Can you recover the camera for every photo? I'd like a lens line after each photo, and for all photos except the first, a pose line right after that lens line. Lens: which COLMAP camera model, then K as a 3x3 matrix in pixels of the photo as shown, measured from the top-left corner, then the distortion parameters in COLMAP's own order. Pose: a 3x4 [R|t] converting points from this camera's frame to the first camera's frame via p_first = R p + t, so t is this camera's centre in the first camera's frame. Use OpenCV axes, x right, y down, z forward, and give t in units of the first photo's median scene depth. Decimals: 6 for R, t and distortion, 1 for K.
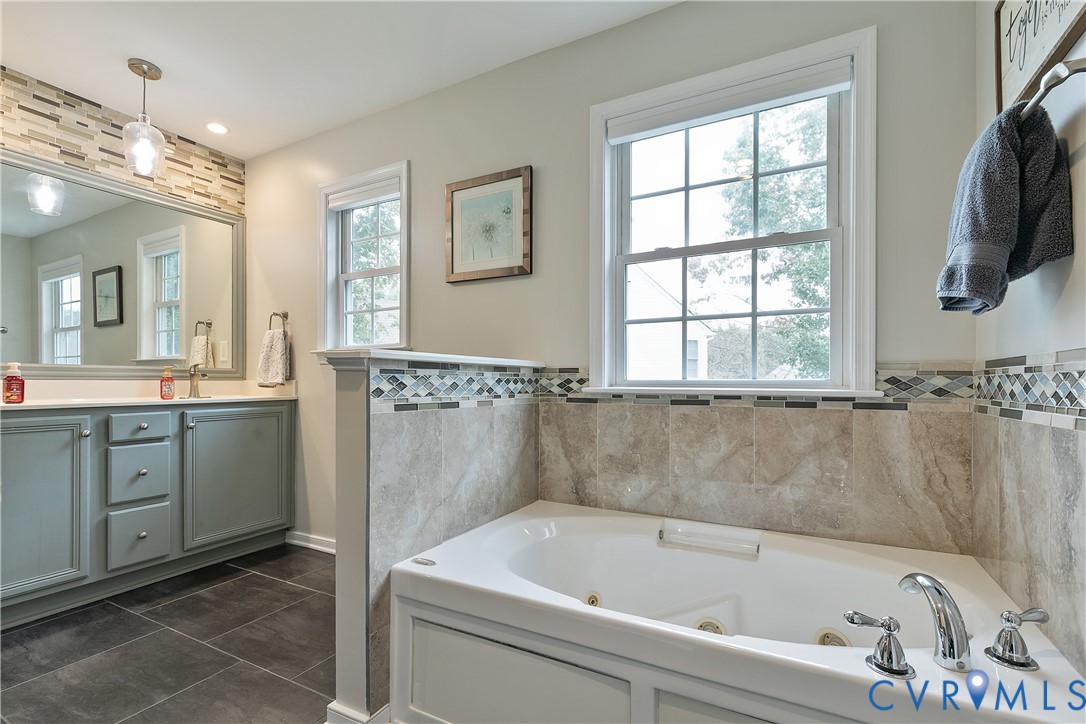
lens RADIAL K [[496.7, 0, 533.4], [0, 496.7, 377.8], [0, 0, 1]] dist [0.012733, -0.003685]
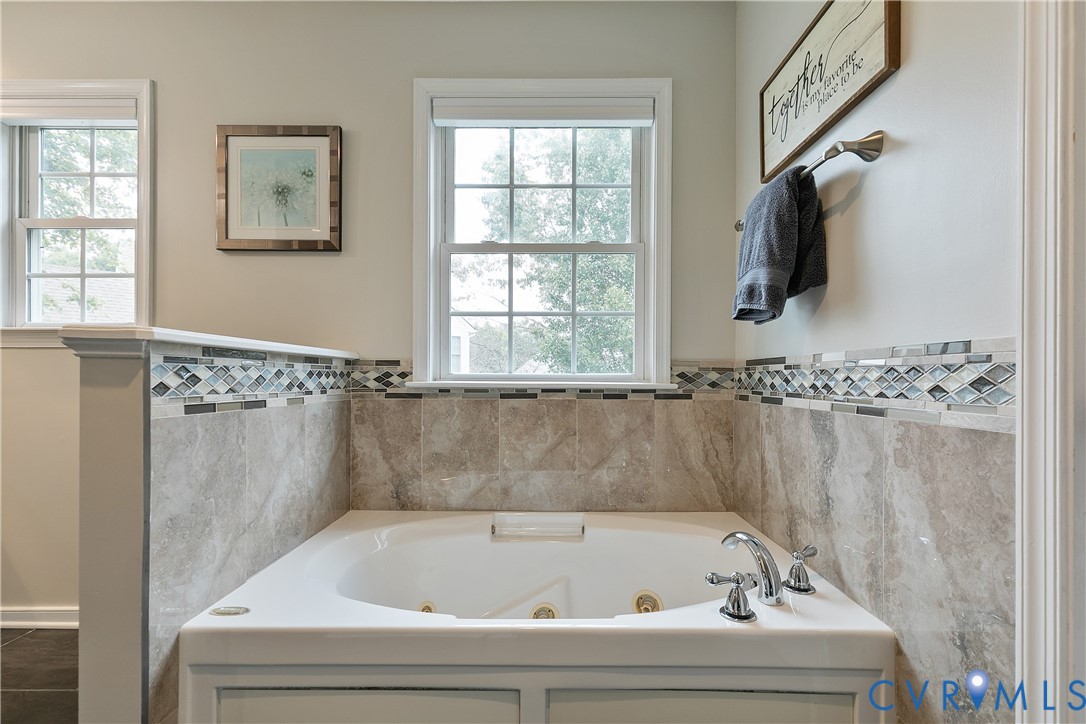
lens RADIAL K [[496.7, 0, 543.1], [0, 496.7, 372.1], [0, 0, 1]] dist [0.012733, -0.003685]
pose [[0.882693, 0.007055, 0.469898, -0.135635], [-0.006949, 0.999974, -0.001960, 0.002437], [-0.469899, -0.001535, 0.882719, 0.086076]]
